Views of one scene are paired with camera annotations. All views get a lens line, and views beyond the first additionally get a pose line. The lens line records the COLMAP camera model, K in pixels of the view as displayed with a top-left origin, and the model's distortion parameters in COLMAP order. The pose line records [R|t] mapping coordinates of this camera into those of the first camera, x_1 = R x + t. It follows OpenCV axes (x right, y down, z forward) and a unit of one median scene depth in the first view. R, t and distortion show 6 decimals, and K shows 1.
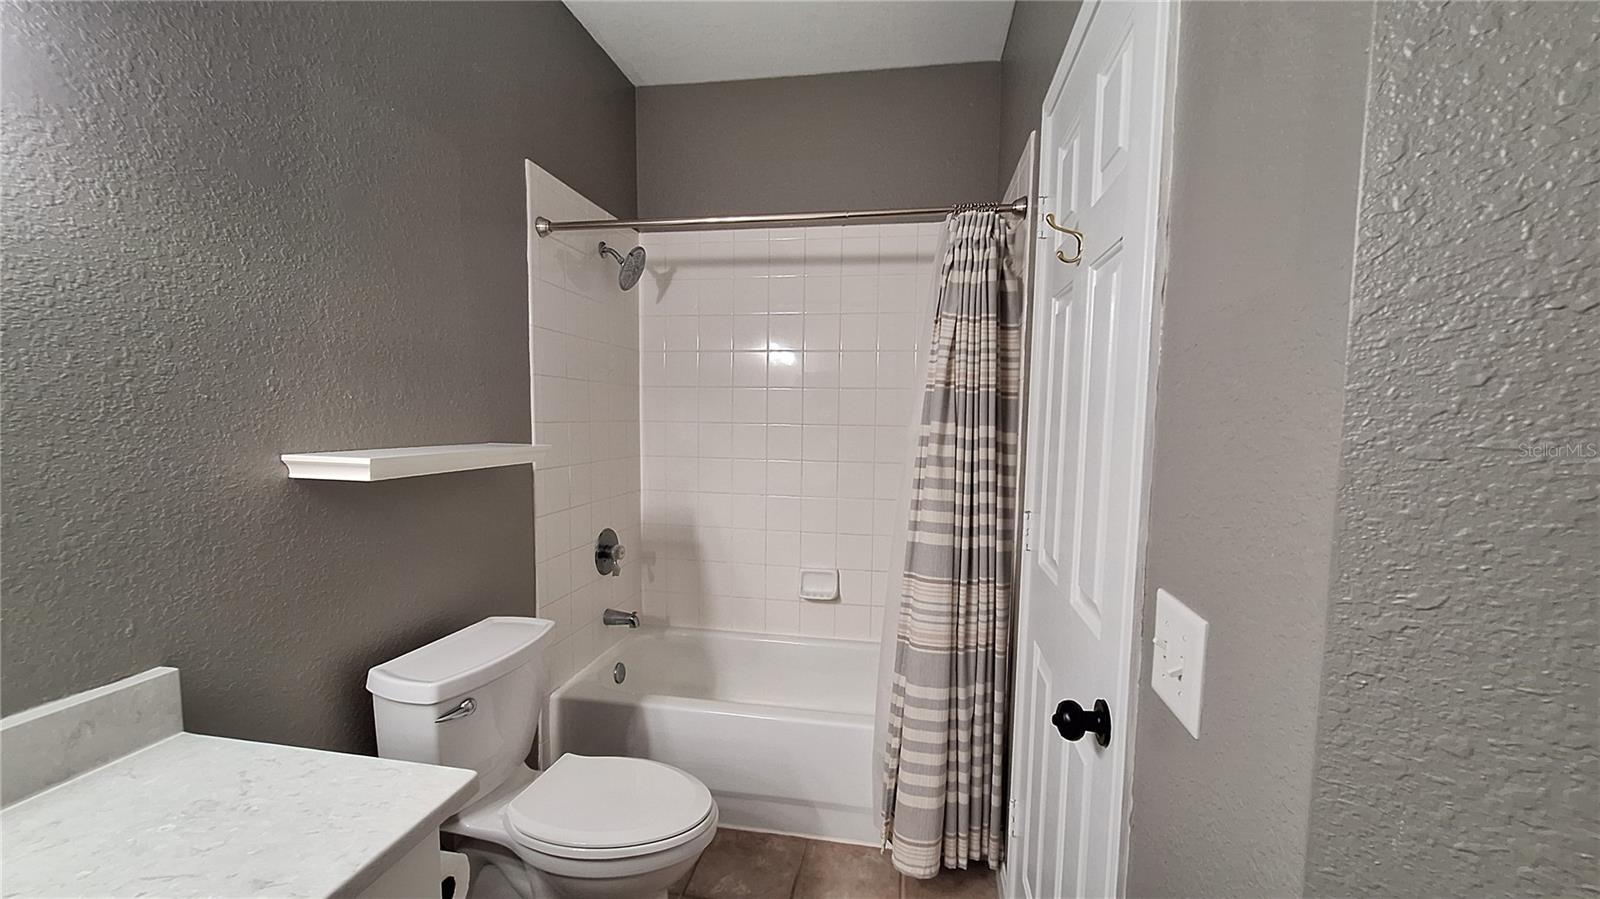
lens RADIAL K [[634.1, 0, 809.4], [0, 634.1, 465.5], [0, 0, 1]] dist [-0.002301, 0.000207]
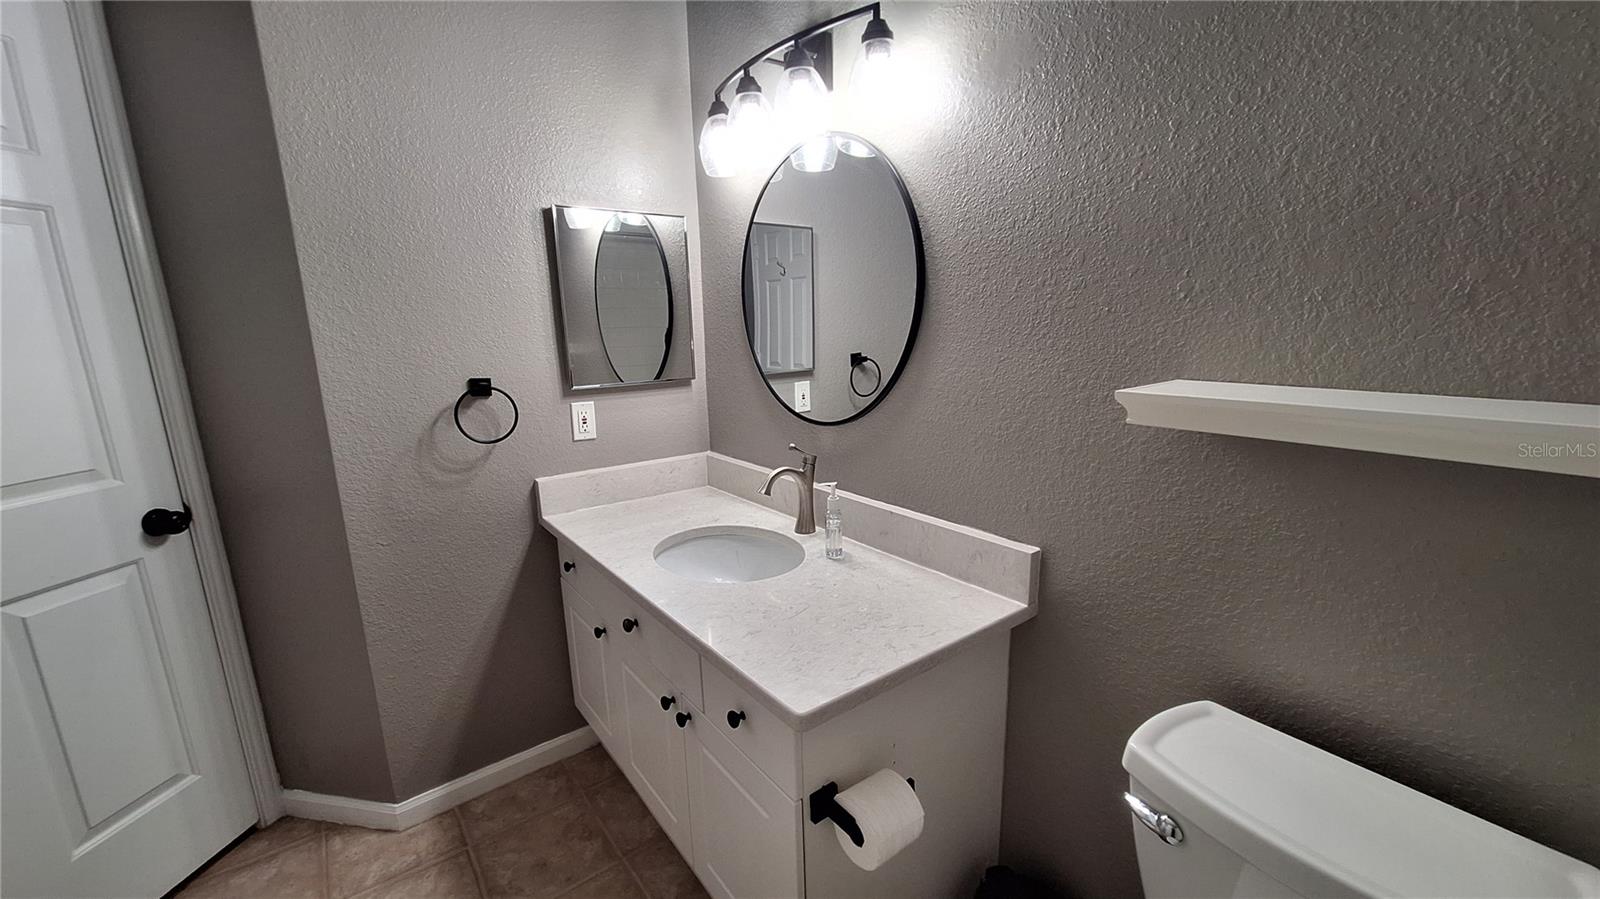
lens RADIAL K [[635.5, 0, 809.9], [0, 635.5, 467.8], [0, 0, 1]] dist [-0.001945, -0.000364]
pose [[-0.671731, 0.161727, -0.722925, 0.089977], [-0.054334, 0.962494, 0.265808, -0.118750], [0.738799, 0.217831, -0.637750, 1.456505]]
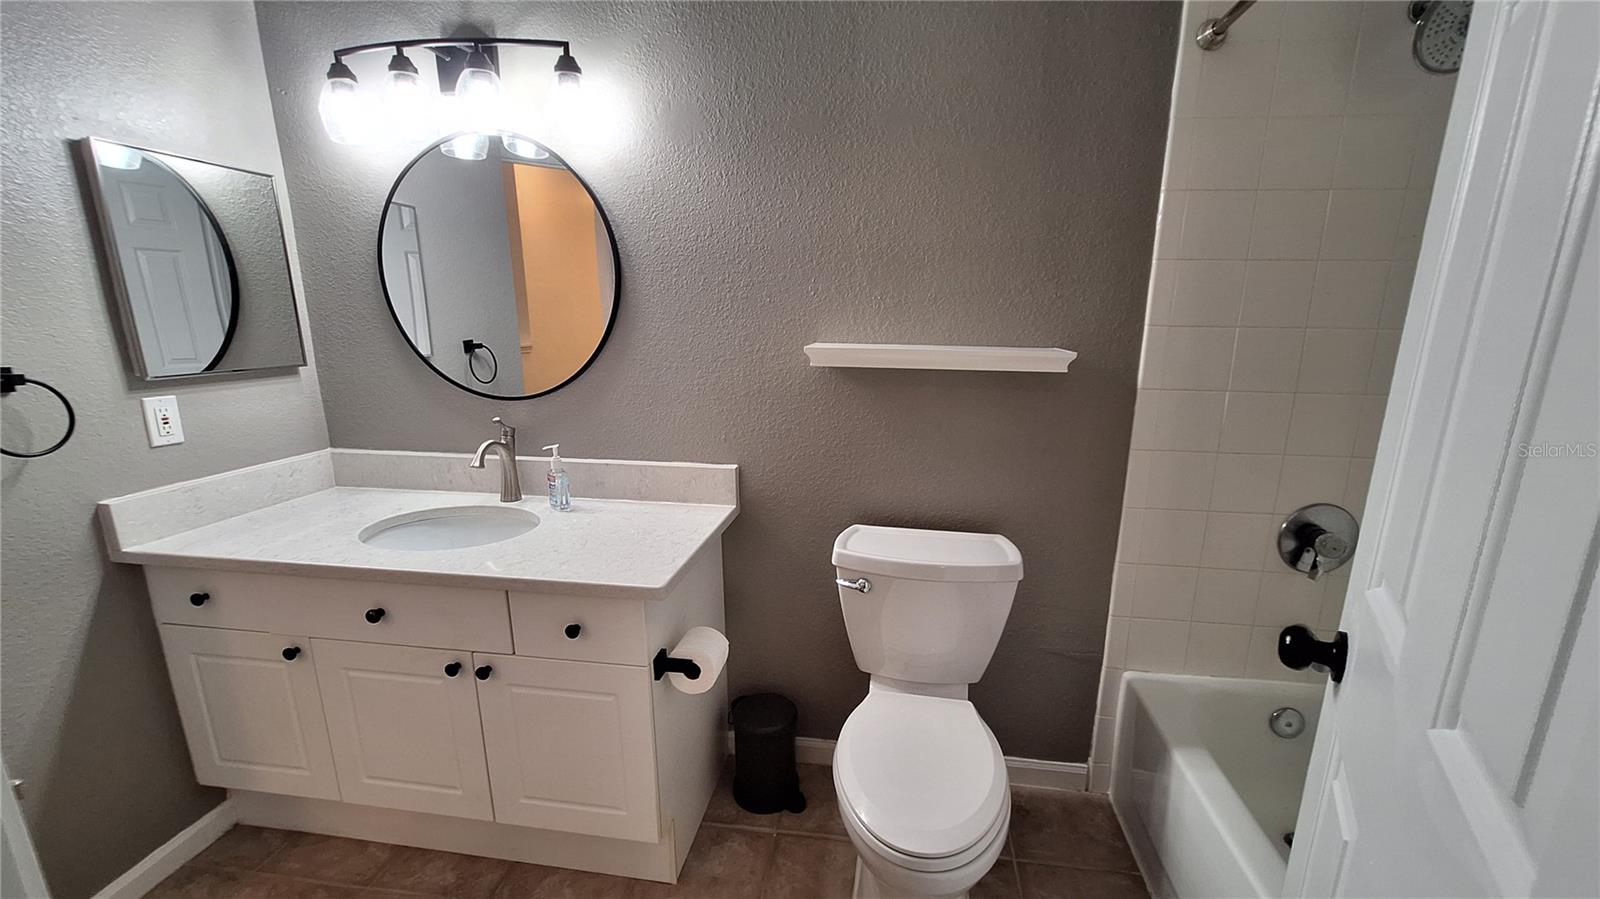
lens RADIAL K [[634.1, 0, 809.4], [0, 634.1, 465.5], [0, 0, 1]] dist [-0.002301, 0.000207]
pose [[0.028619, 0.210316, -0.977215, 0.662171], [-0.089344, 0.974240, 0.207059, -0.050859], [0.995590, 0.081382, 0.046672, 1.156118]]
